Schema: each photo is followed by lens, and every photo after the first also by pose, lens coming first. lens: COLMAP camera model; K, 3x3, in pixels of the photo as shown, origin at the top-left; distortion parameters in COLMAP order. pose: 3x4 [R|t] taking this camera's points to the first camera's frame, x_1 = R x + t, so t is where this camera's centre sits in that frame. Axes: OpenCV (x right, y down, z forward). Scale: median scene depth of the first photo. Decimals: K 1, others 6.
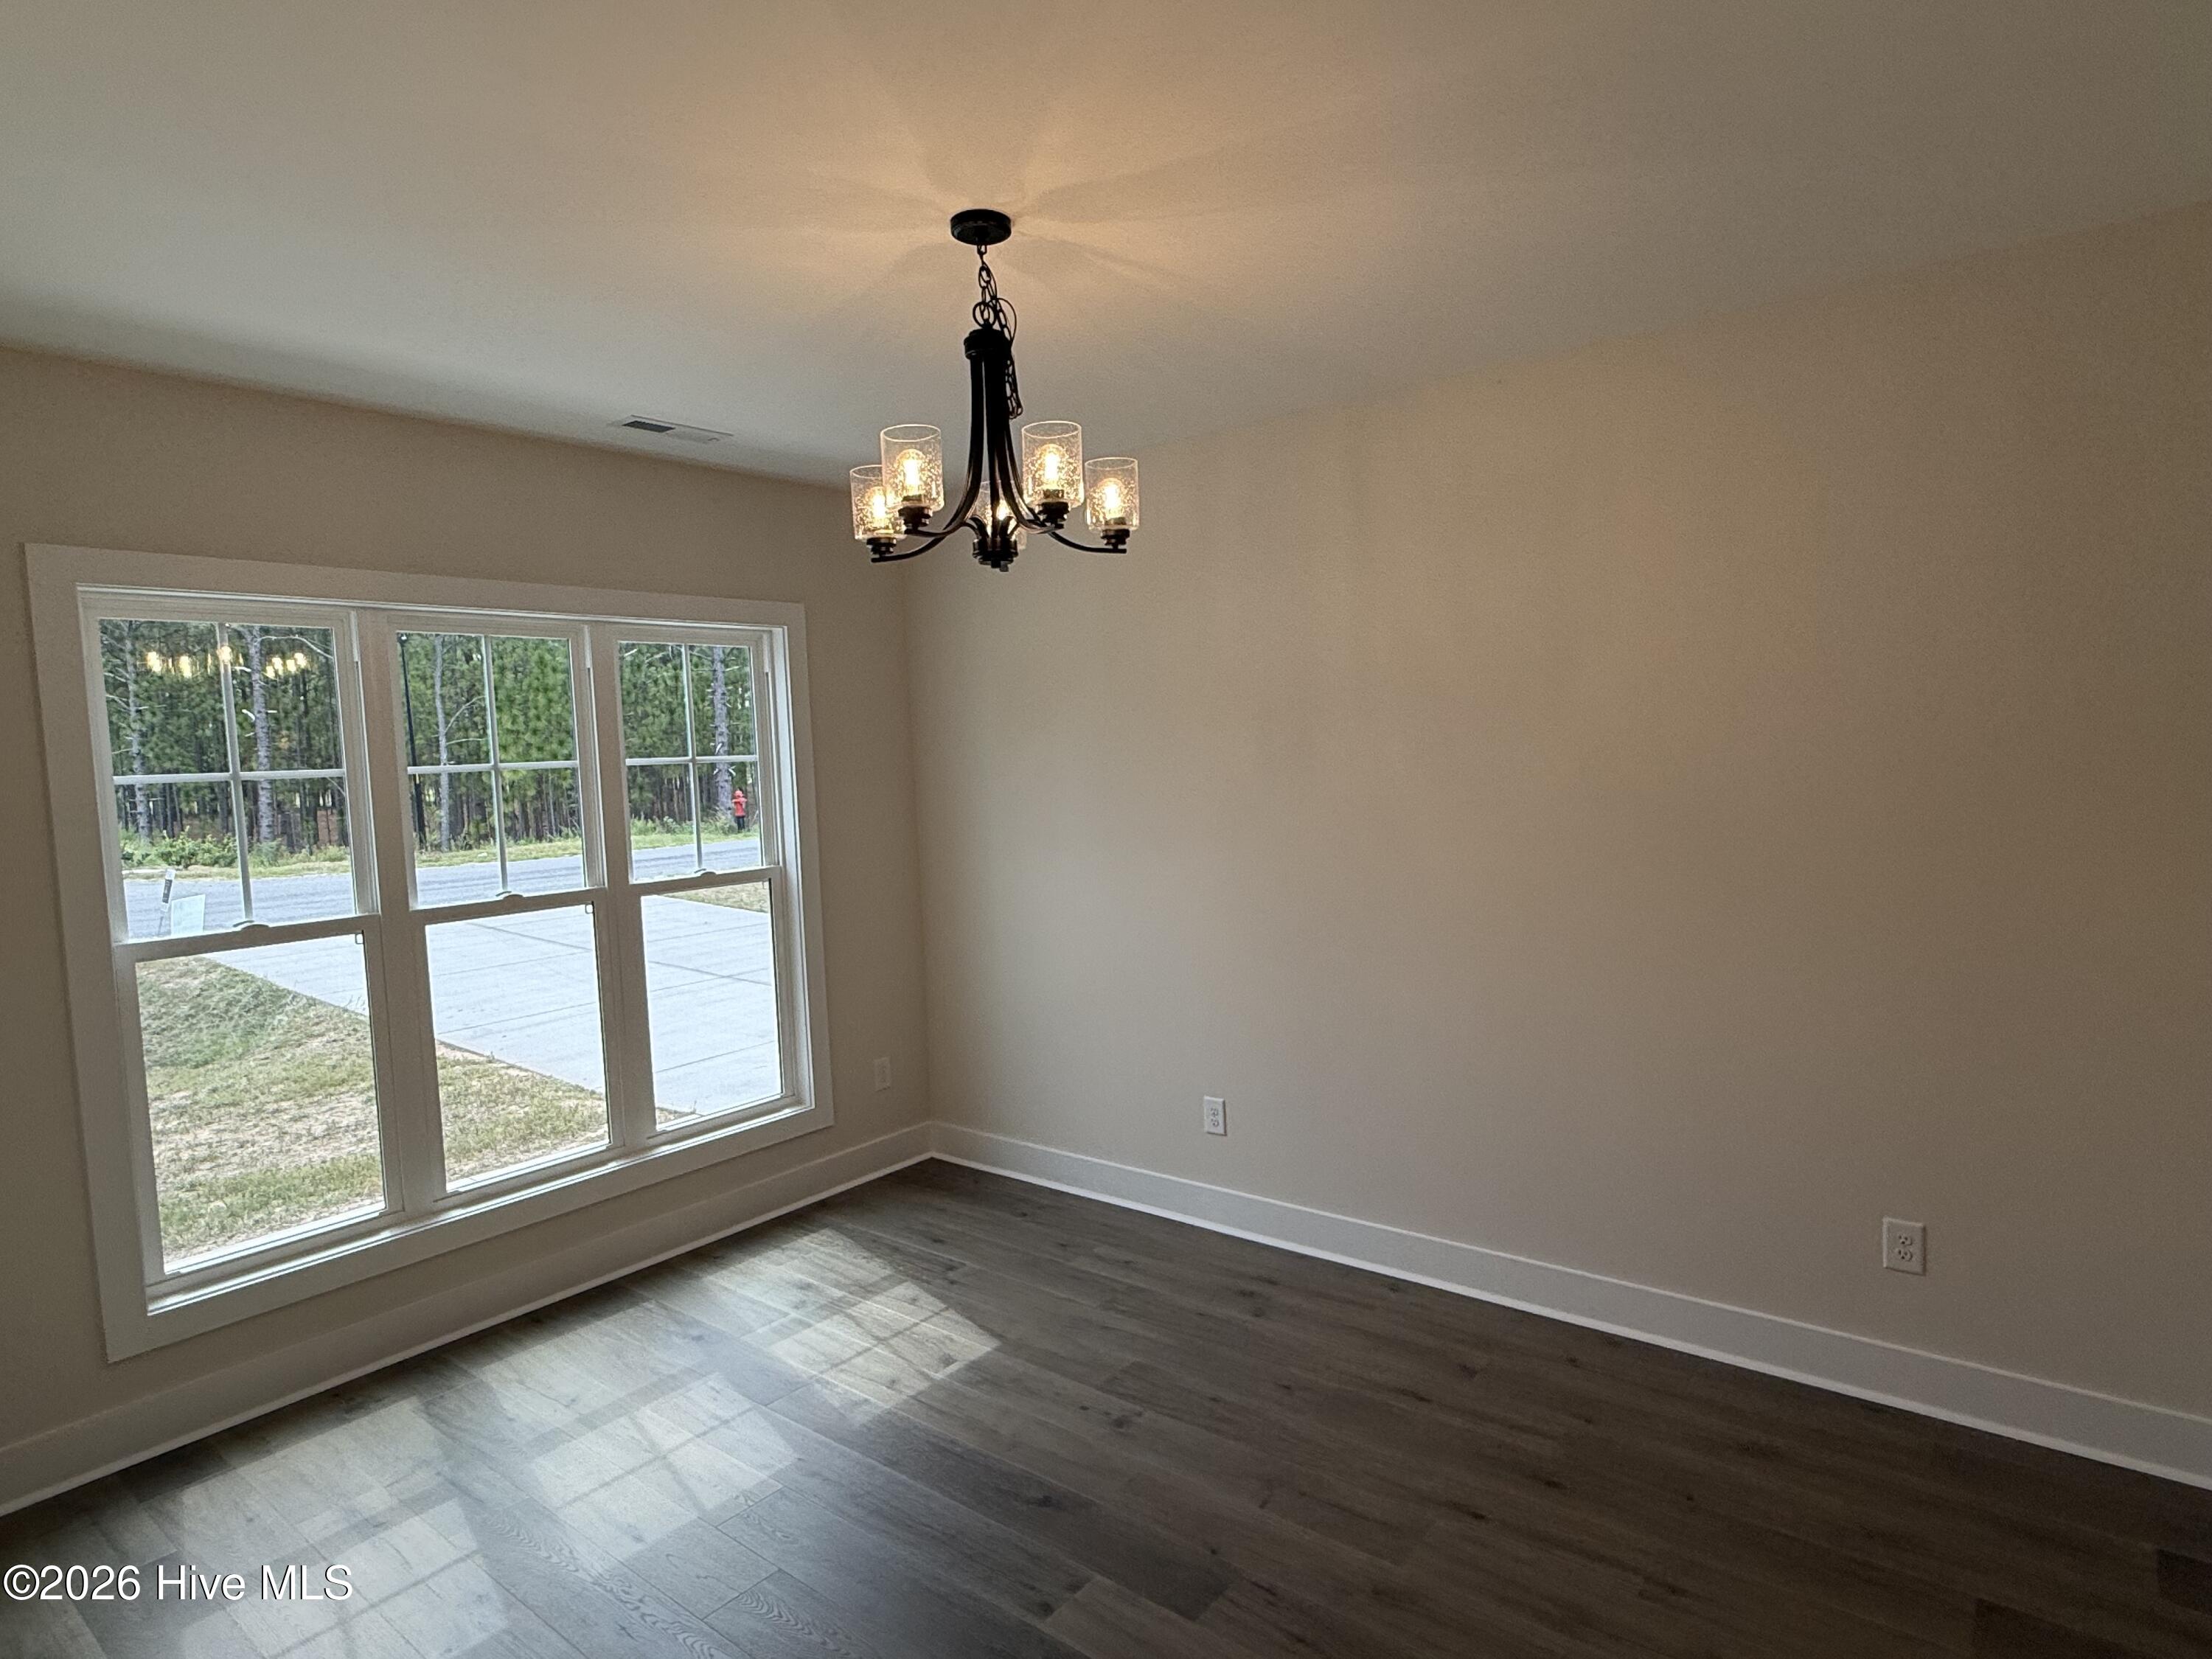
lens RADIAL K [[1231.1, 0, 1110.4], [0, 1231.1, 826.0], [0, 0, 1]] dist [-0.002354, 0.001564]
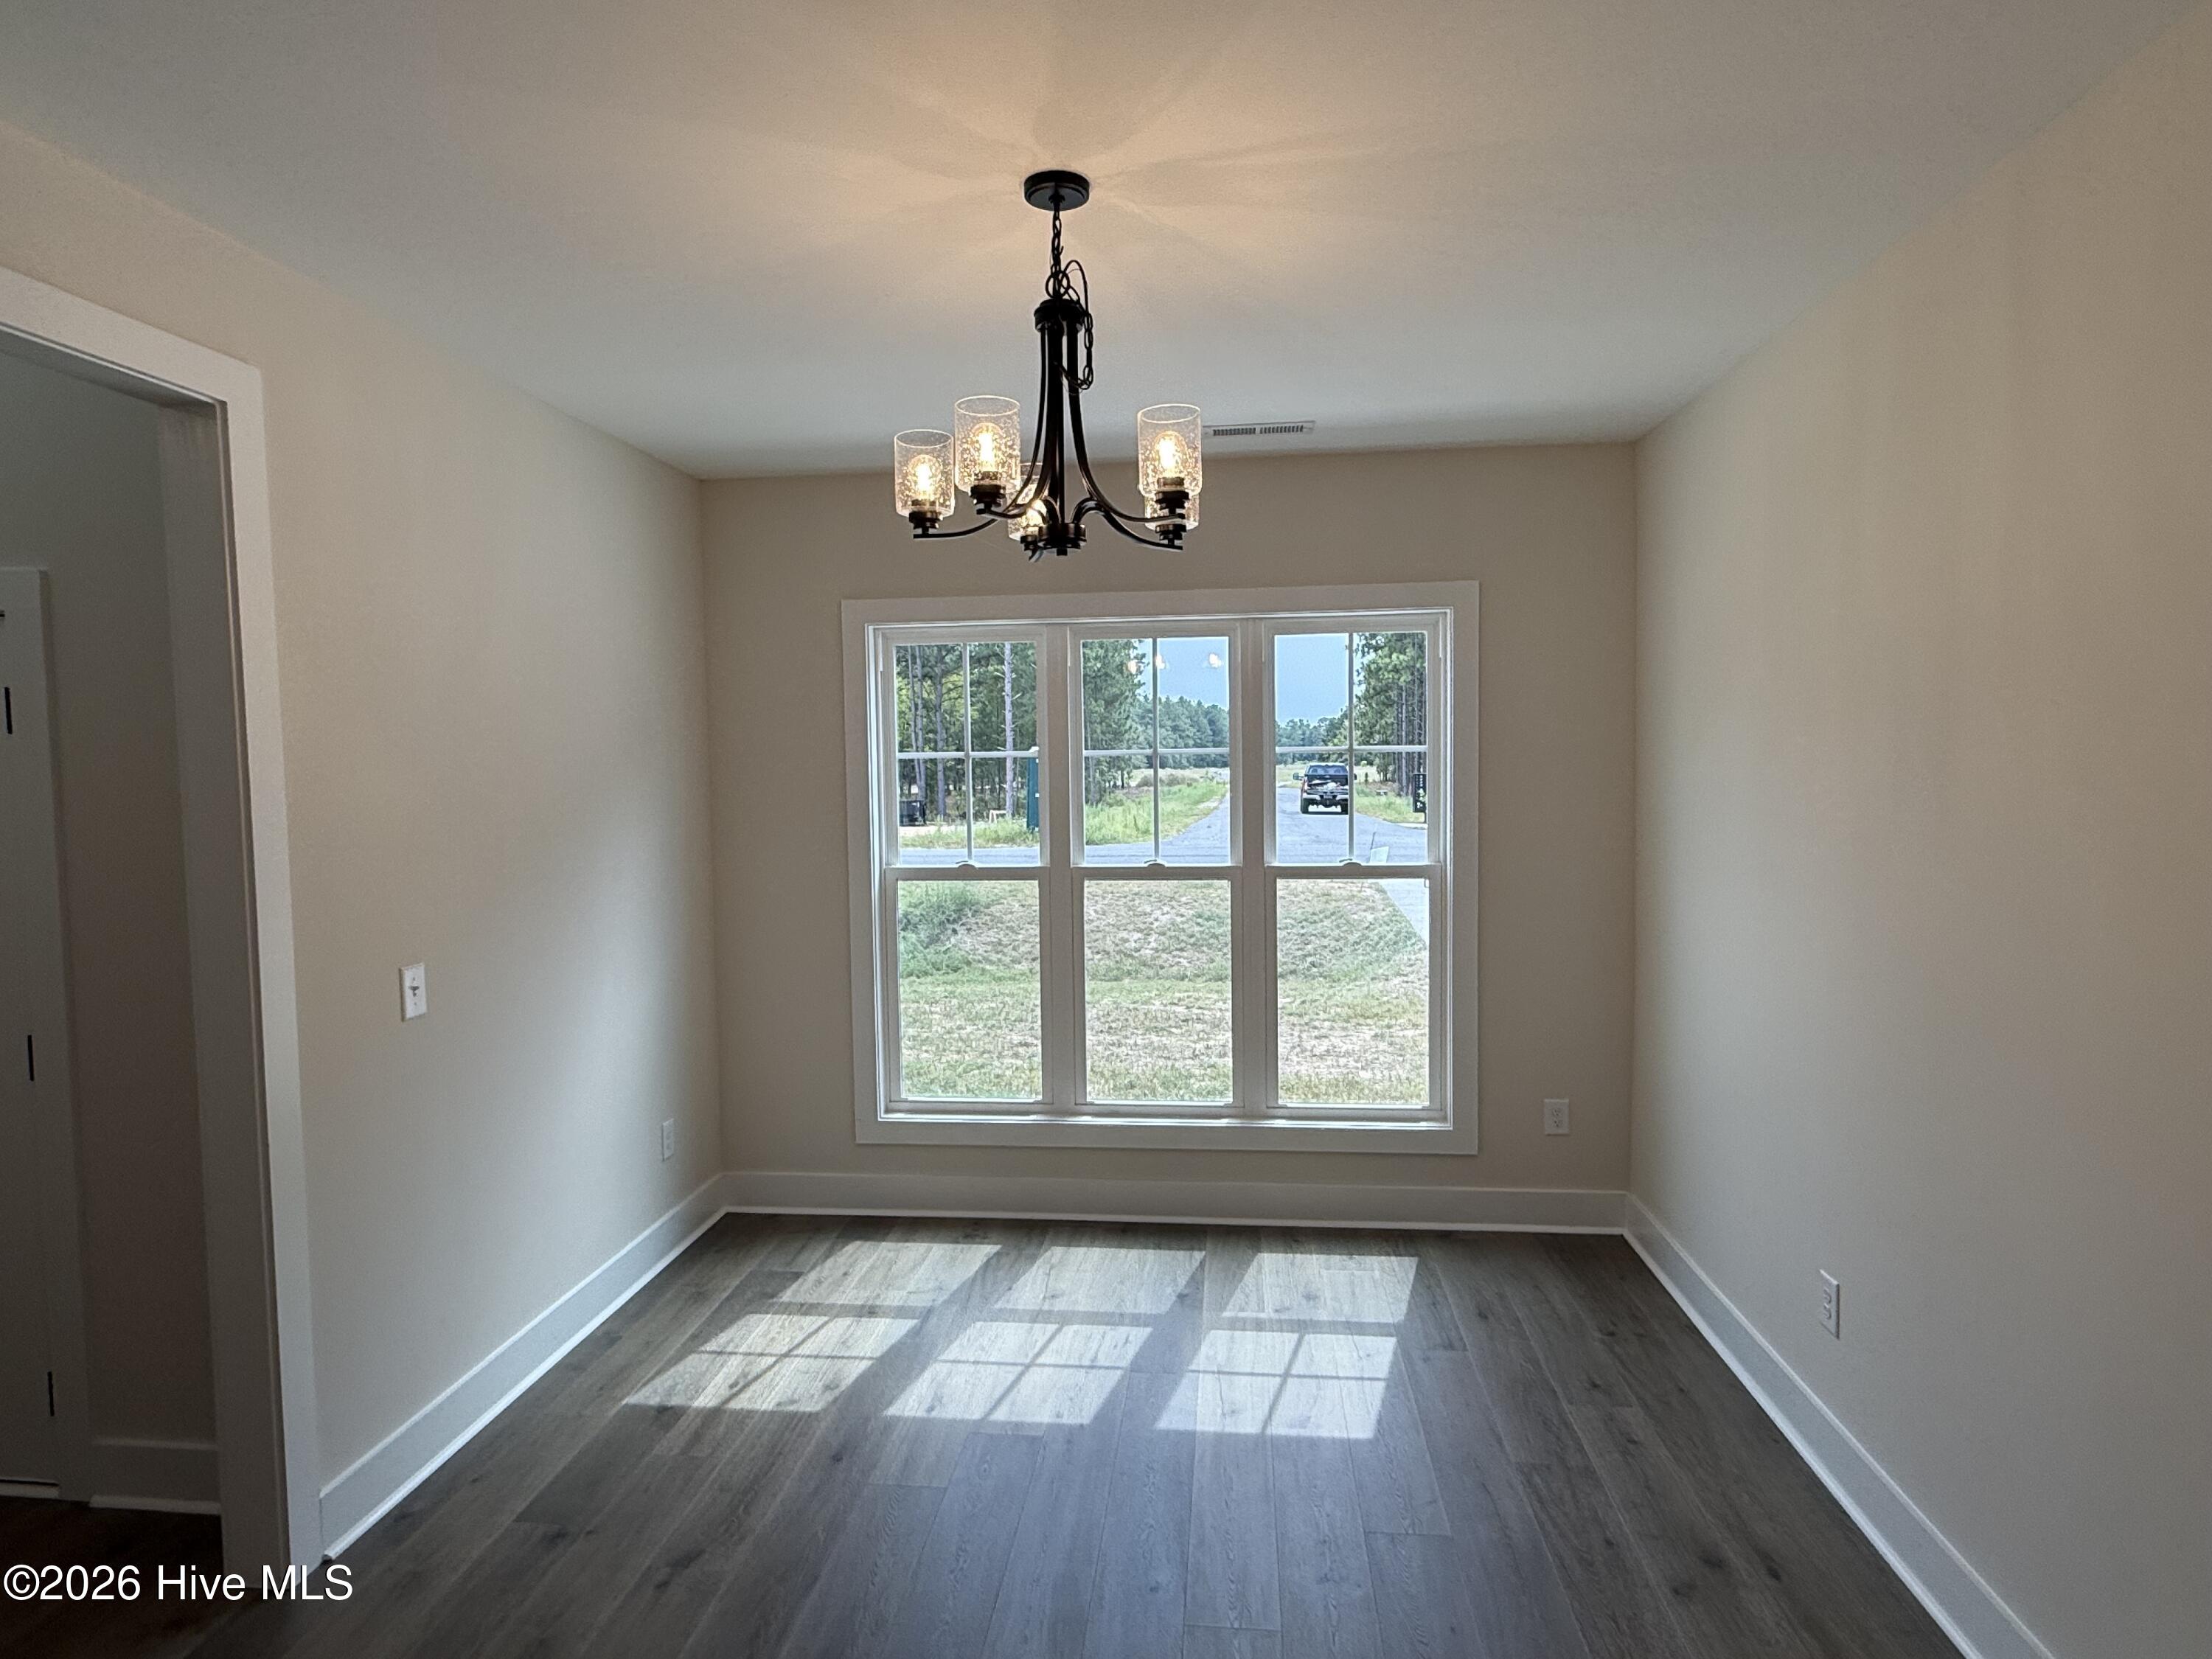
lens RADIAL K [[1231.1, 0, 1103.4], [0, 1231.1, 823.8], [0, 0, 1]] dist [-0.002354, 0.001564]
pose [[0.538180, 0.073585, -0.839612, 0.483003], [-0.060091, 0.996996, 0.048861, -0.036911], [0.840685, 0.024157, 0.540985, 0.356820]]
